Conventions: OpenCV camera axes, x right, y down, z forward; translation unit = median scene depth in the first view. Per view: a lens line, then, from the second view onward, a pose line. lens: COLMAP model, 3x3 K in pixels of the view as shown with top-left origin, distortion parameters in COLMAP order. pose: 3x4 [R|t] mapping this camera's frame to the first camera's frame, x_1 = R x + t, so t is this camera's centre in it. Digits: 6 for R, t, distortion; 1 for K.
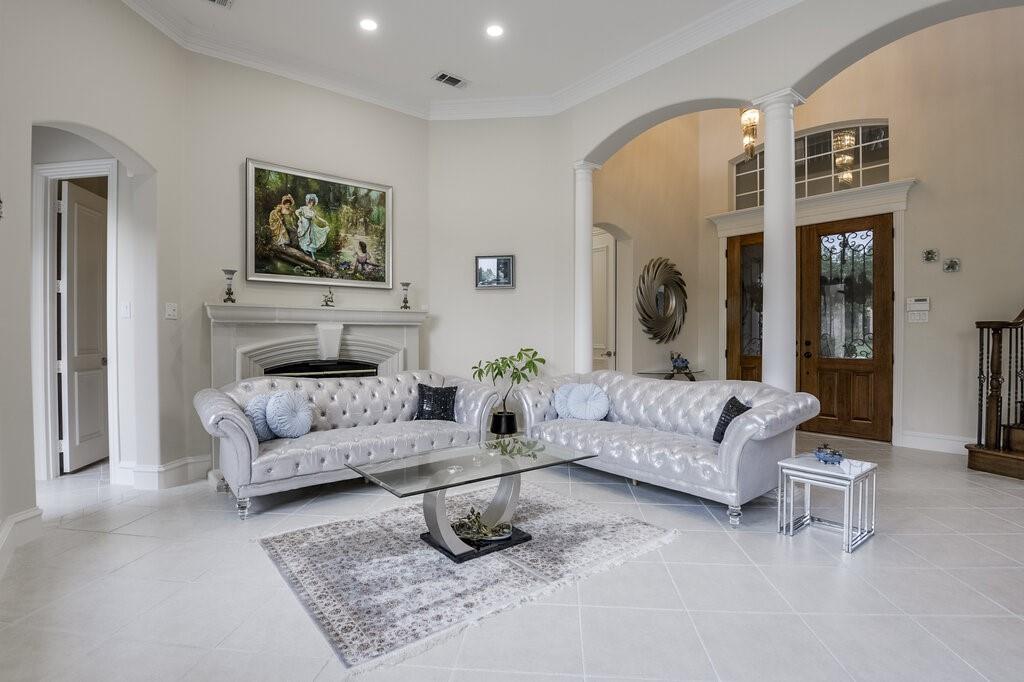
lens RADIAL K [[508.5, 0, 509.9], [0, 508.5, 337.6], [0, 0, 1]] dist [-0.037720, -0.000368]
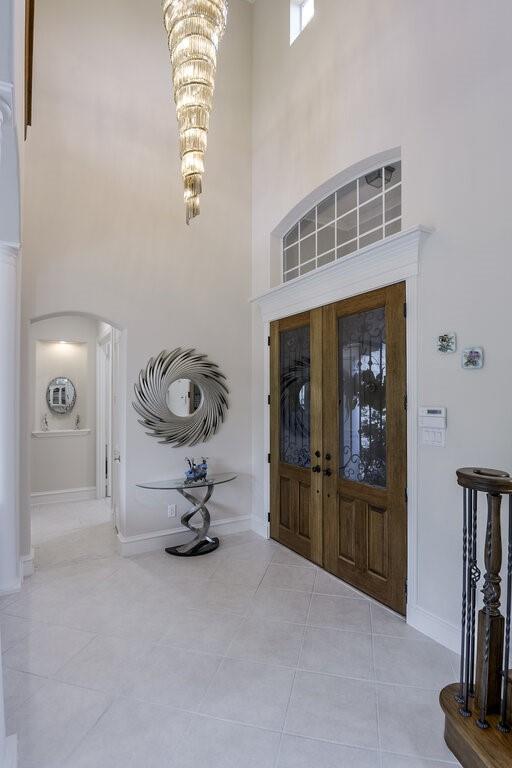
lens RADIAL K [[381.4, 0, 258.1], [0, 381.4, 385.8], [0, 0, 1]] dist [-0.037720, -0.000368]
pose [[0.990006, -0.006018, -0.140899, 0.644264], [0.002065, 0.999600, -0.028190, -0.092146], [0.141013, 0.027618, 0.989622, 0.457025]]
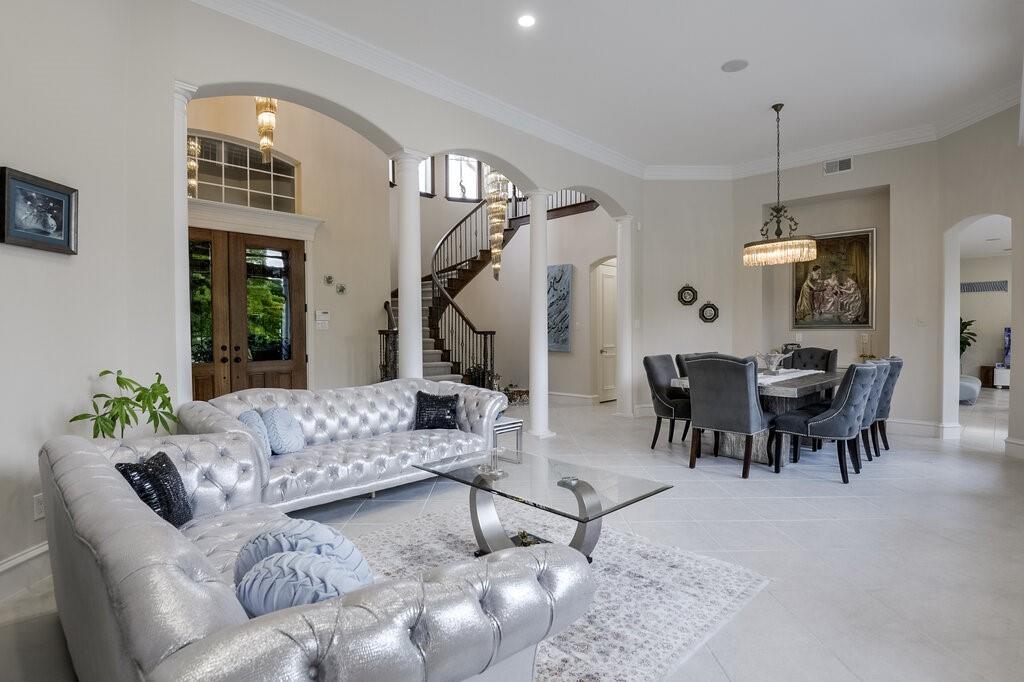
lens RADIAL K [[508.5, 0, 515.4], [0, 508.5, 337.9], [0, 0, 1]] dist [-0.037720, -0.000368]
pose [[-0.131043, -0.005730, 0.991360, -0.554349], [0.015951, 0.999842, 0.007888, -0.010397], [-0.991248, 0.016847, -0.130931, 0.646388]]
